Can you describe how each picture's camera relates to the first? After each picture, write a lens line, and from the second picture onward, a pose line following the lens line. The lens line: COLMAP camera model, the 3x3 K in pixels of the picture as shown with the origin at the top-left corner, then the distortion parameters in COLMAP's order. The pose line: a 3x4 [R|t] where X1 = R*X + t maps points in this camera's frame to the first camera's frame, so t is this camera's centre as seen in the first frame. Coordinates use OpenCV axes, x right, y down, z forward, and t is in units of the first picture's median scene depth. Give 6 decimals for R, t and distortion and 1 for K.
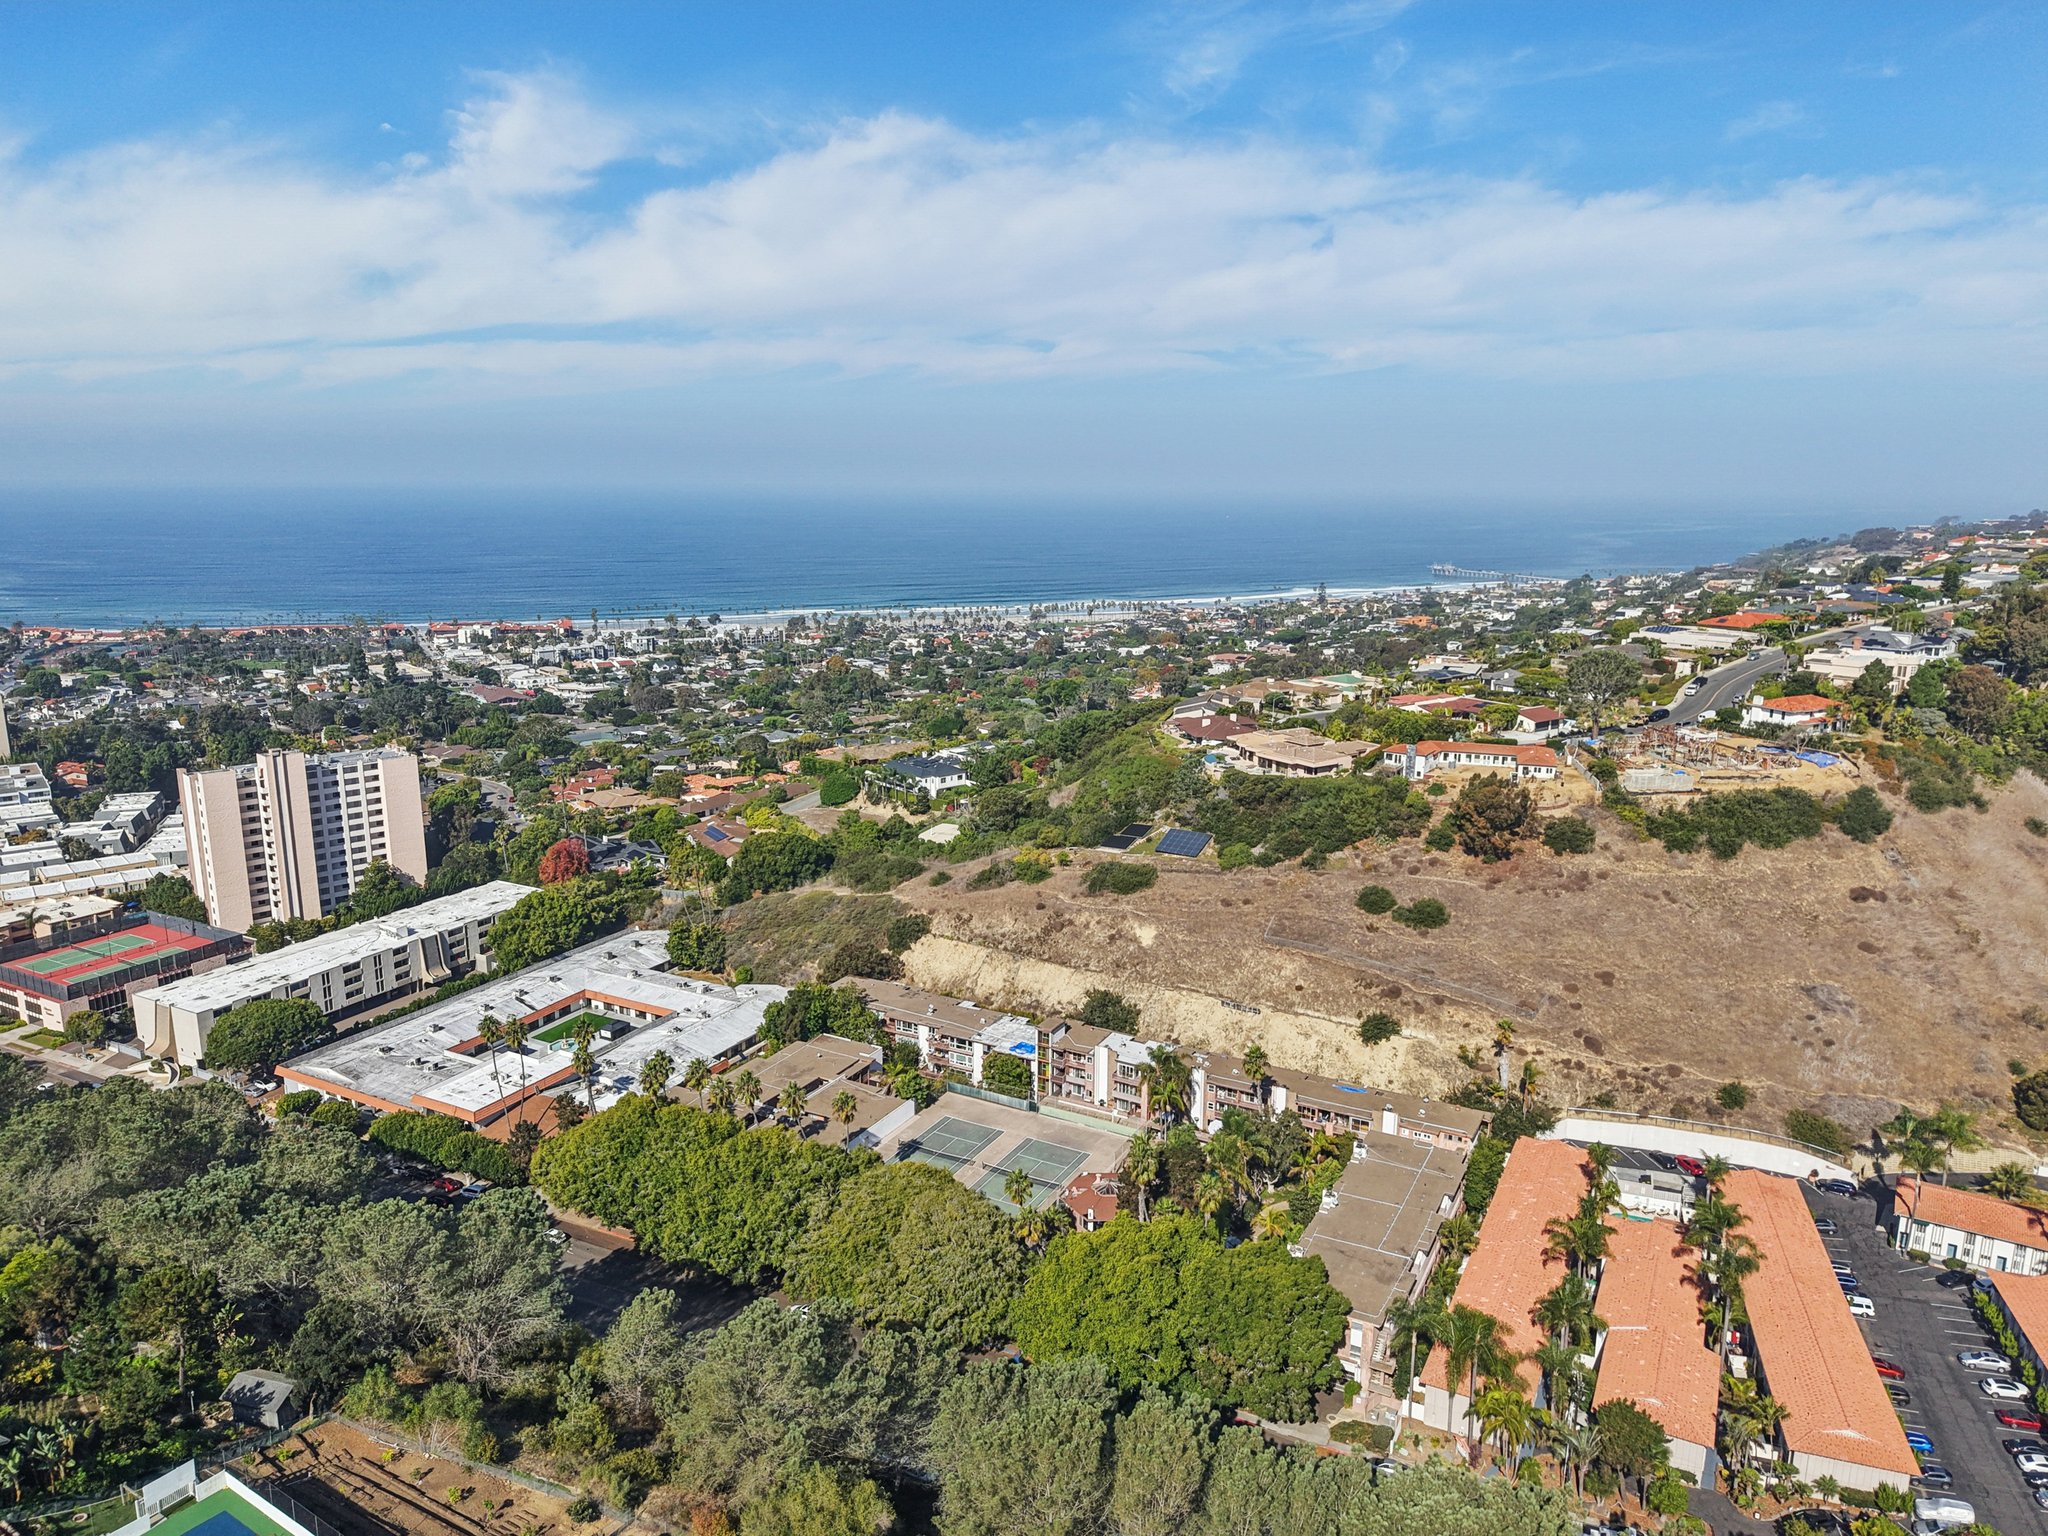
lens RADIAL K [[1386.3, 0, 1024.0], [0, 1386.3, 768.0], [0, 0, 1]] dist [0.057650, -0.074944]
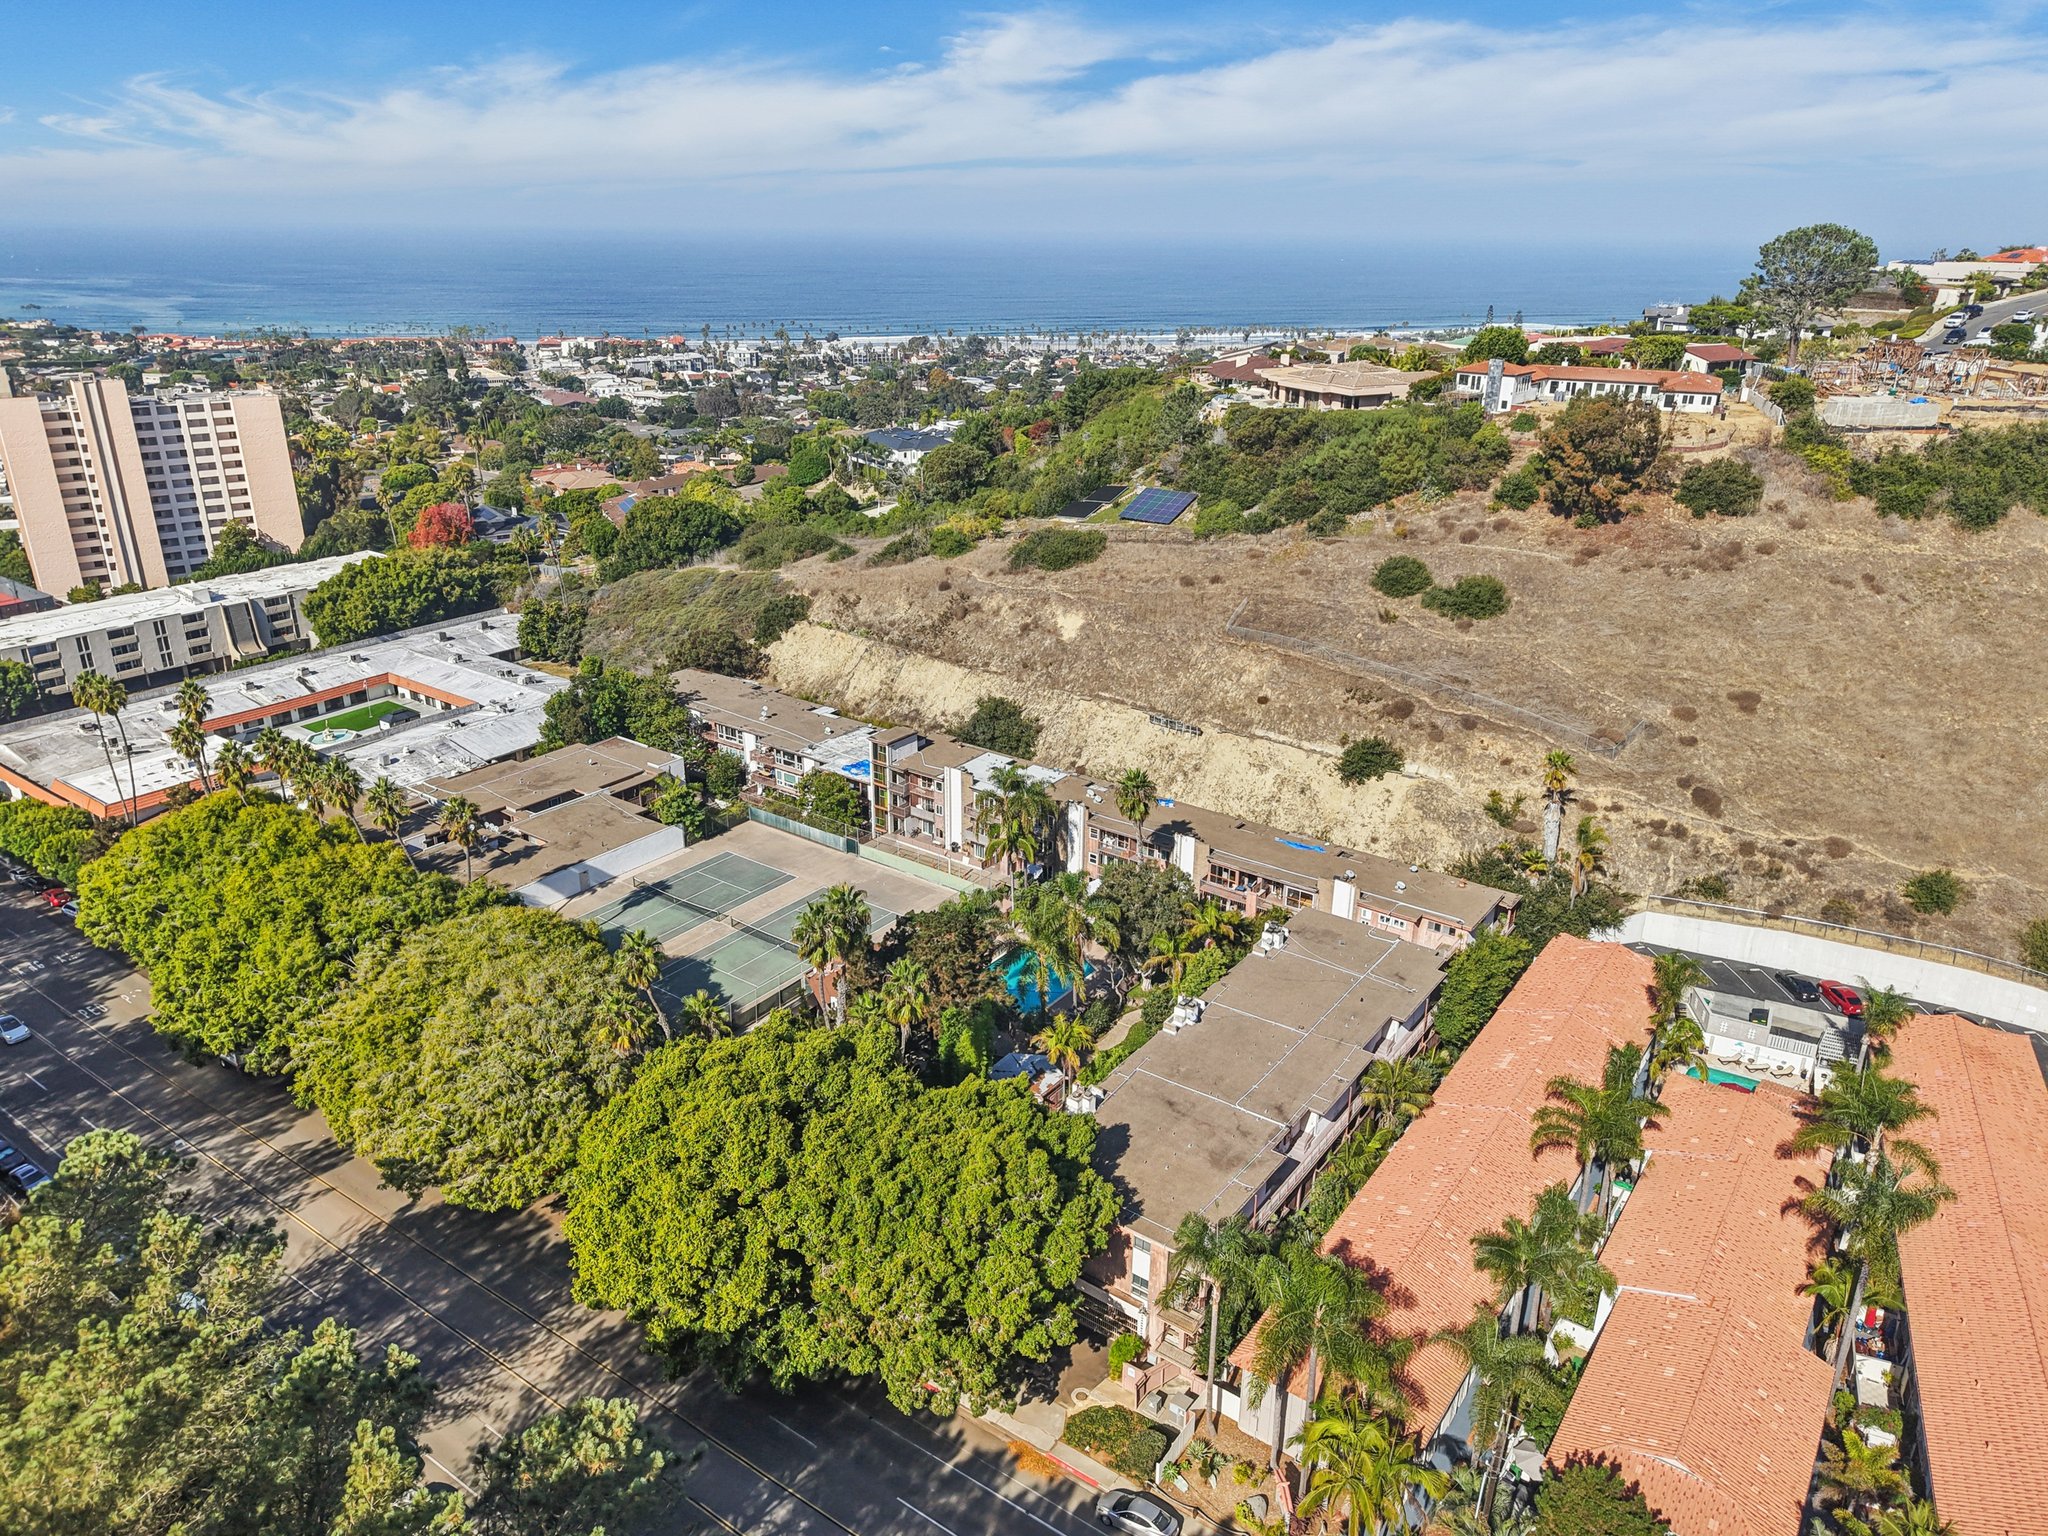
lens RADIAL K [[1376.6, 0, 1024.0], [0, 1376.6, 768.0], [0, 0, 1]] dist [0.010663, -0.002379]
pose [[0.990446, 0.053223, -0.127219, 0.163682], [-0.031525, 0.985478, 0.166852, 0.080967], [0.134252, -0.161247, 0.977740, 0.320755]]
